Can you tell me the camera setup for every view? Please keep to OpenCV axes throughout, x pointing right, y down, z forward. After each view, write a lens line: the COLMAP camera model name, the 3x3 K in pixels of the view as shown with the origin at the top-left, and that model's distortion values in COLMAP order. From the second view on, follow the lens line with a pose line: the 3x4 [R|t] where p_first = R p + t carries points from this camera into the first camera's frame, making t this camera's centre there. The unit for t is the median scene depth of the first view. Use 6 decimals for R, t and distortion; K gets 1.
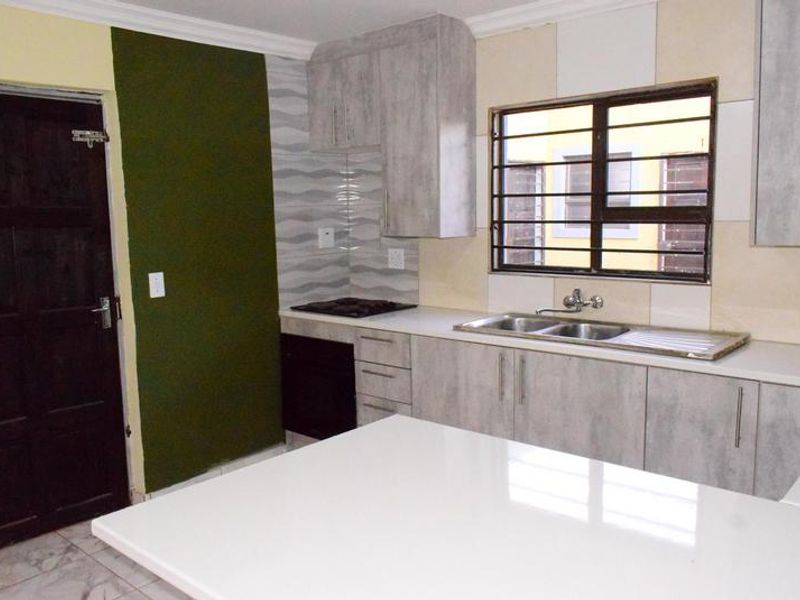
lens RADIAL K [[692.5, 0, 402.3], [0, 692.5, 303.1], [0, 0, 1]] dist [-0.010584, -0.007168]
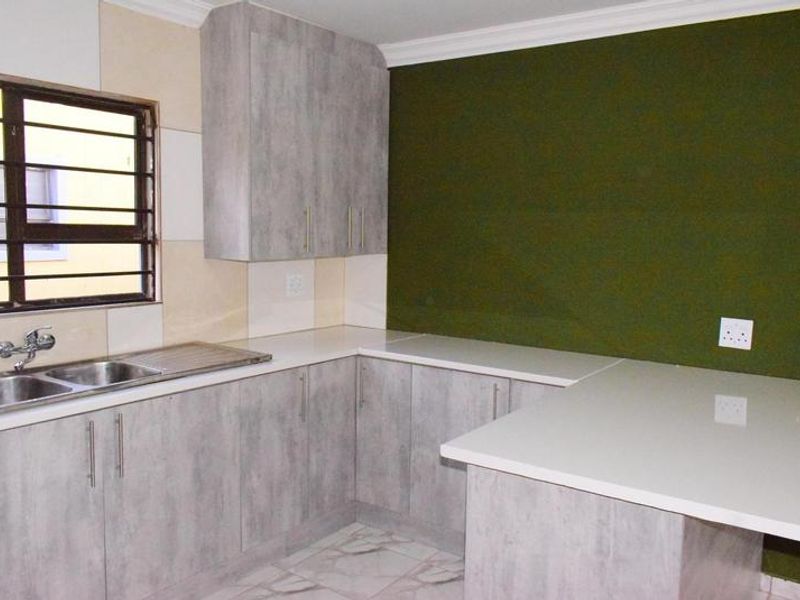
lens RADIAL K [[692.5, 0, 402.3], [0, 692.5, 303.1], [0, 0, 1]] dist [-0.010584, -0.007168]
pose [[-0.102026, -0.088456, 0.990841, -0.542735], [0.116186, 0.988162, 0.100181, -0.077346], [-0.987973, 0.125343, -0.090541, 0.657793]]
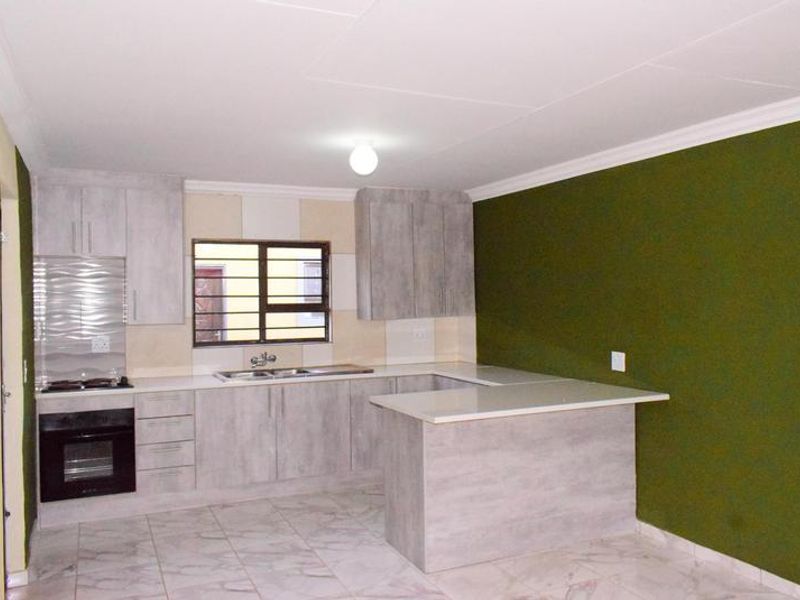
lens RADIAL K [[692.5, 0, 402.3], [0, 692.5, 303.1], [0, 0, 1]] dist [-0.010584, -0.007168]
pose [[0.410796, 0.006851, 0.911701, -1.149823], [0.127278, 0.989749, -0.064786, 0.015160], [-0.902799, 0.142653, 0.405713, -0.008948]]
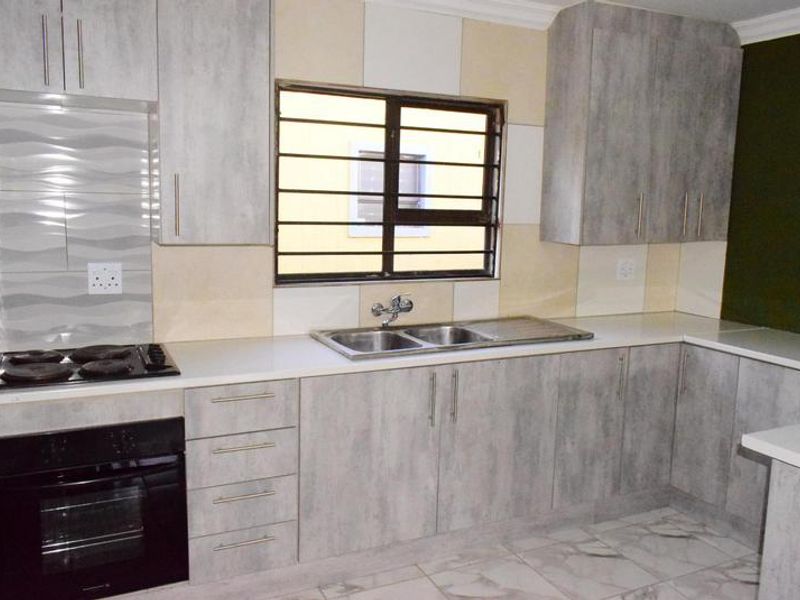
lens RADIAL K [[692.5, 0, 402.3], [0, 692.5, 303.1], [0, 0, 1]] dist [-0.010584, -0.007168]
pose [[0.382969, -0.107937, 0.917434, -0.616669], [0.093144, 0.992601, 0.077899, -0.081923], [-0.919053, 0.055621, 0.390189, 0.619993]]
